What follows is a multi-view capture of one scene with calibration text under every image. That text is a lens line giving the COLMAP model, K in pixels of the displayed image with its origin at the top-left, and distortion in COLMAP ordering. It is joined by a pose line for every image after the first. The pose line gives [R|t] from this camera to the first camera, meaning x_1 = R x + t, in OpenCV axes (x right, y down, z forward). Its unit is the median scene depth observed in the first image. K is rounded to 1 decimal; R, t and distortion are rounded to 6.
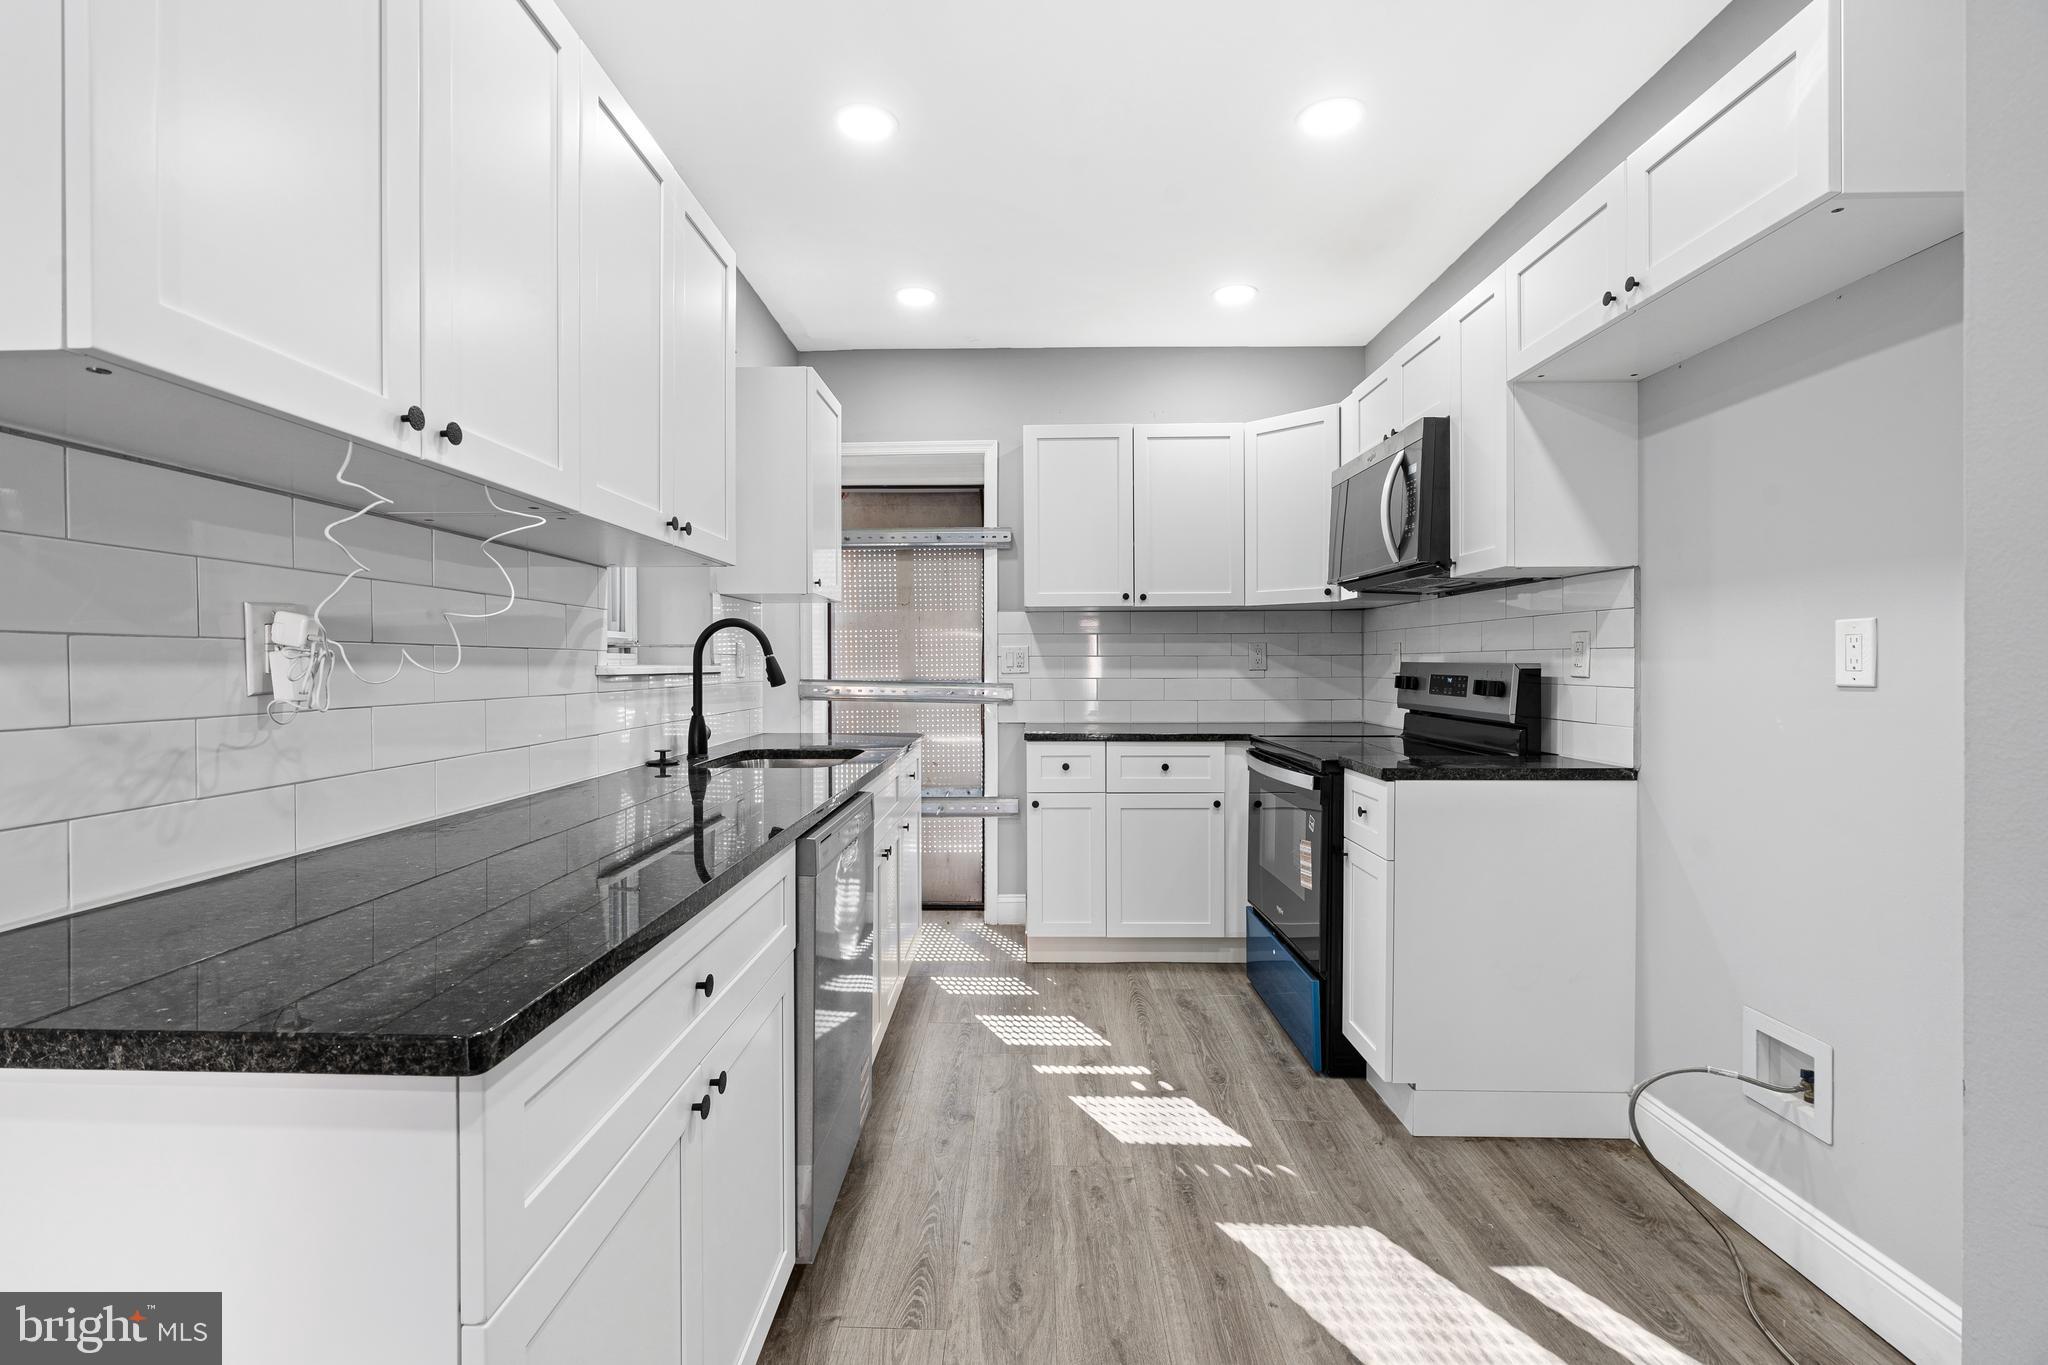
lens RADIAL K [[907.4, 0, 1024.4], [0, 907.4, 672.4], [0, 0, 1]] dist [-0.012174, 0.002048]
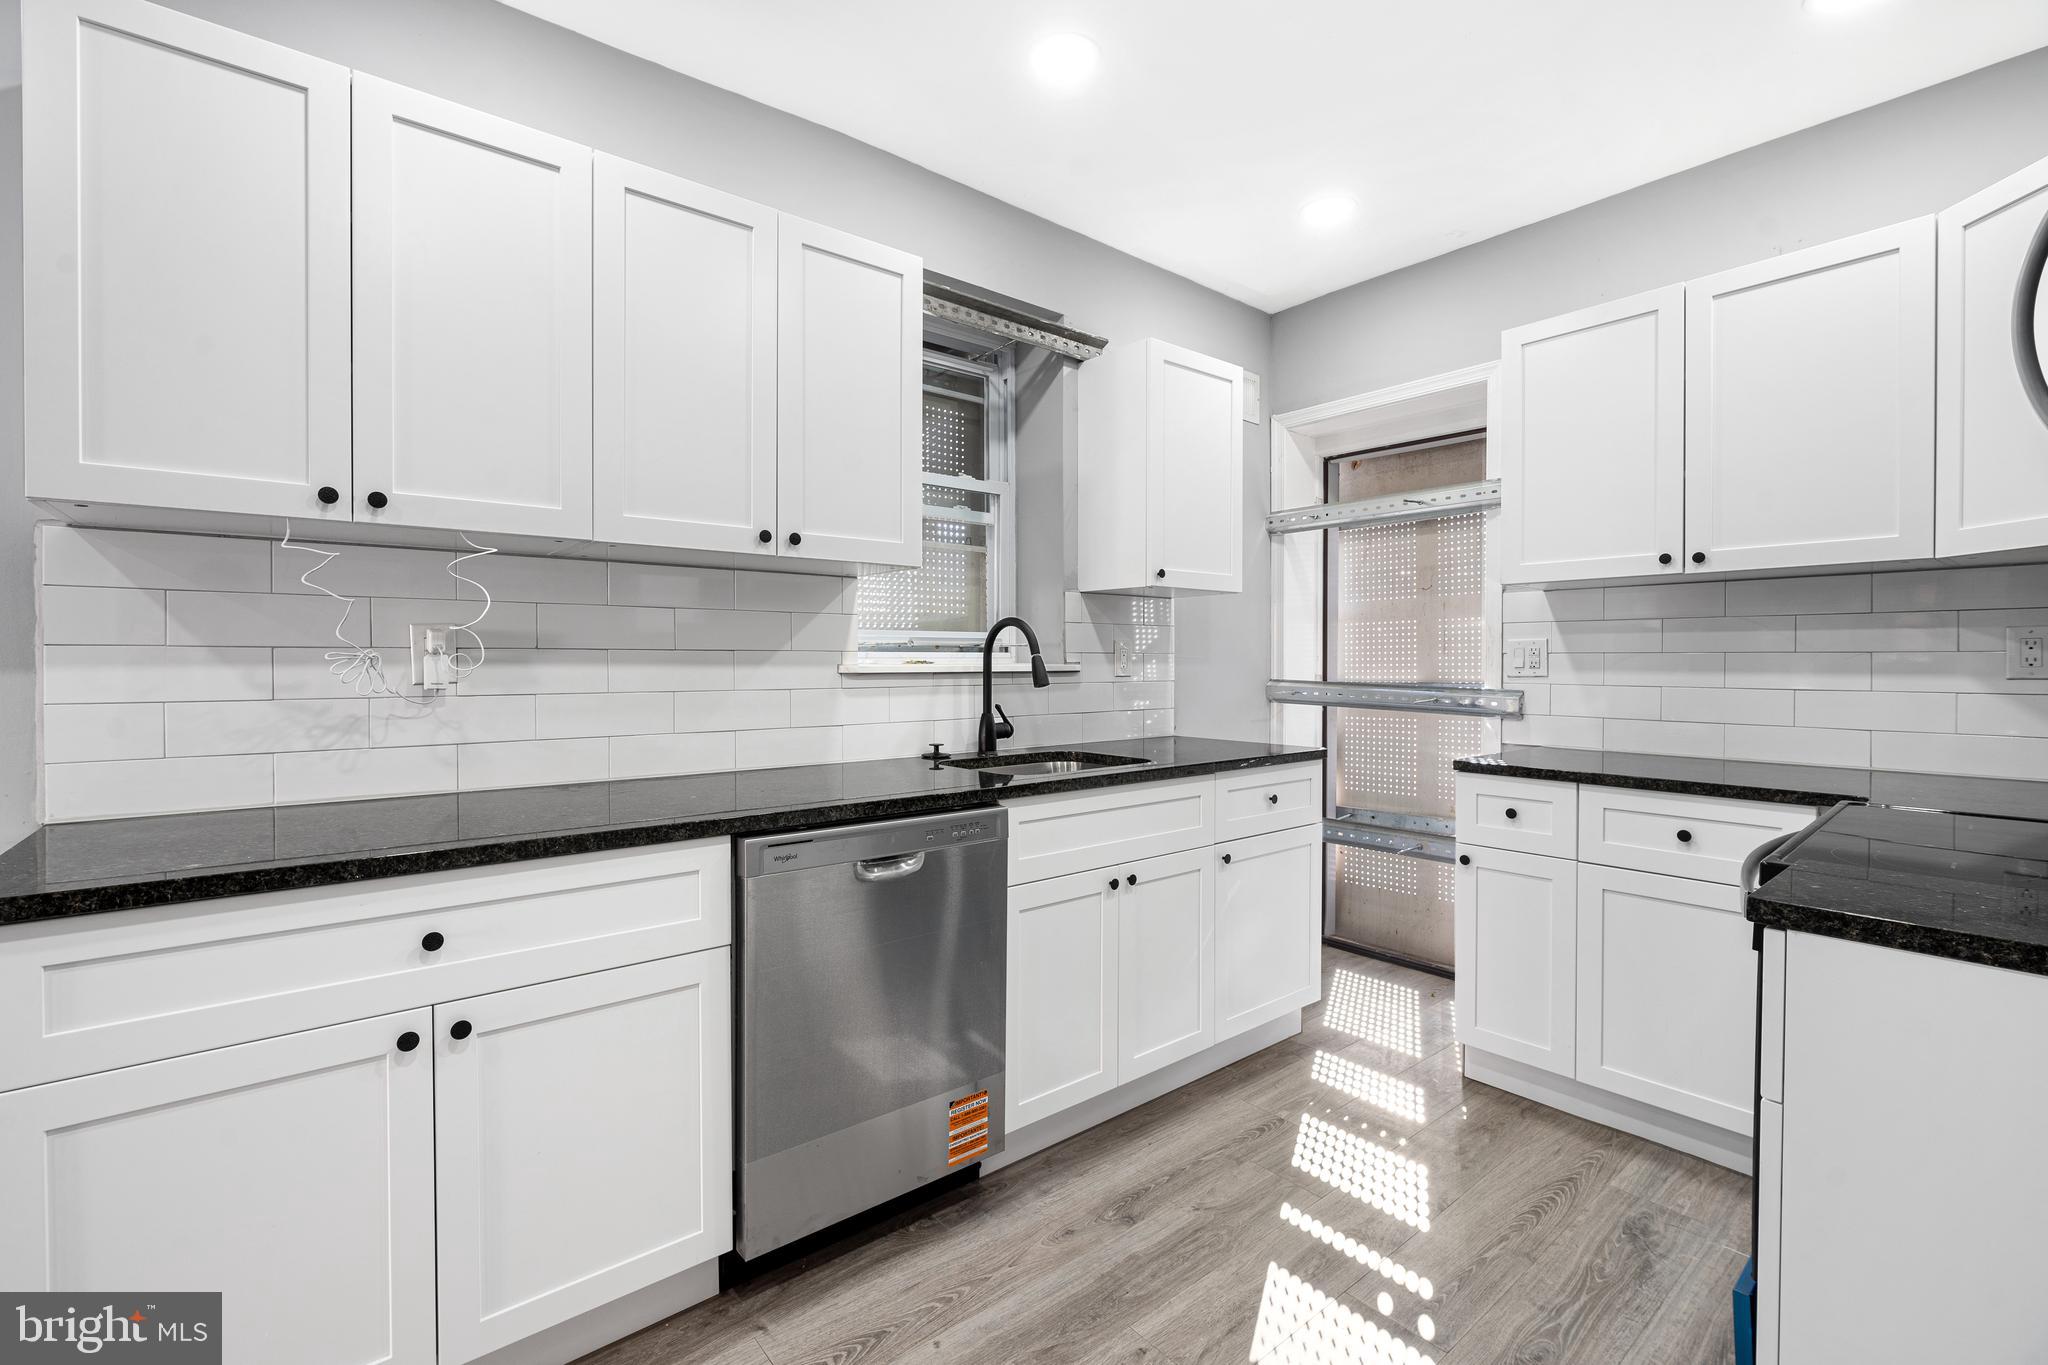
lens RADIAL K [[907.4, 0, 1018.4], [0, 907.4, 670.0], [0, 0, 1]] dist [-0.012174, 0.002048]
pose [[0.638037, 0.011562, -0.769919, 0.386936], [-0.009427, 0.999930, 0.007204, -0.007793], [0.769948, 0.002662, 0.638101, 0.313575]]
